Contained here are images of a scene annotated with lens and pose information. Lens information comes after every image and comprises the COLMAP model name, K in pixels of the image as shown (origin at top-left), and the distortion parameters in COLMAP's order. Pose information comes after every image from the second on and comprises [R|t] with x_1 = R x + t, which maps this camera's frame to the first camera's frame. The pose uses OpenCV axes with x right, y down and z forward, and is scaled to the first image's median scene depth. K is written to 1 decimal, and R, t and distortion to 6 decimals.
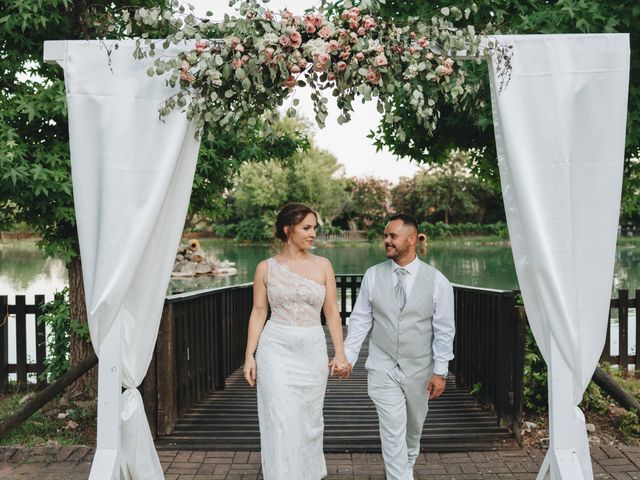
lens RADIAL K [[665.6, 0, 320.0], [0, 665.6, 240.0], [0, 0, 1]] dist [-0.012022, -0.000368]
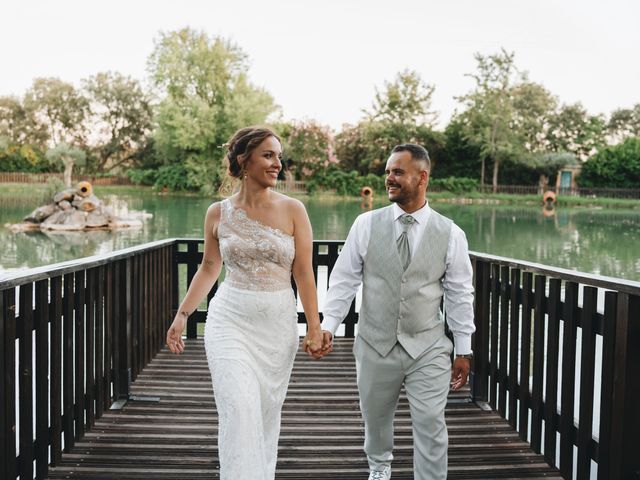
lens RADIAL K [[667.8, 0, 320.0], [0, 667.8, 240.0], [0, 0, 1]] dist [-0.006053, -0.004661]
pose [[0.994464, 0.021713, 0.102808, 0.000076], [-0.028596, 0.997413, 0.065957, 0.004541], [-0.101110, -0.068532, 0.992512, 0.126976]]
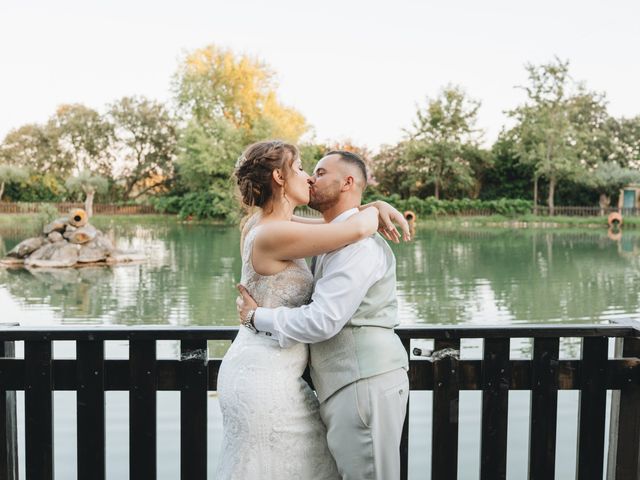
lens RADIAL K [[673.6, 0, 320.0], [0, 673.6, 240.0], [0, 0, 1]] dist [-0.006008, -0.008371]
pose [[0.998902, 0.010682, 0.045611, 0.007928], [-0.011916, 0.999568, 0.026862, 0.005308], [-0.045304, -0.027376, 0.998598, 0.201827]]
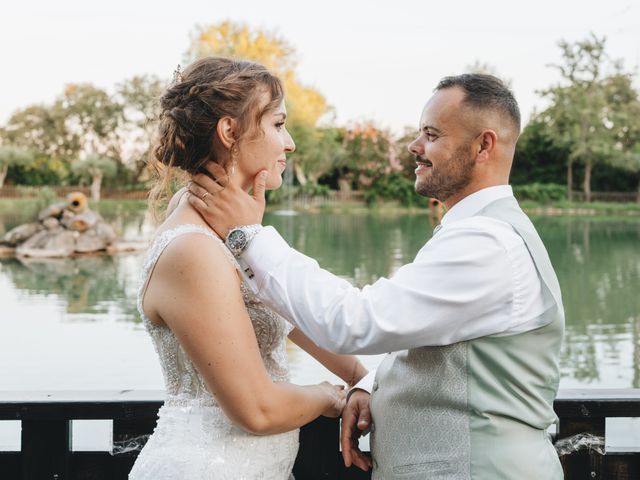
lens RADIAL K [[701.5, 0, 332.4], [0, 701.5, 201.2], [0, 0, 1]] dist [-0.002429, 0.007780]
pose [[0.999282, 0.015209, 0.034697, 0.008009], [-0.014892, 0.999845, -0.009368, 0.005225], [-0.034834, 0.008845, 0.999354, 0.221794]]
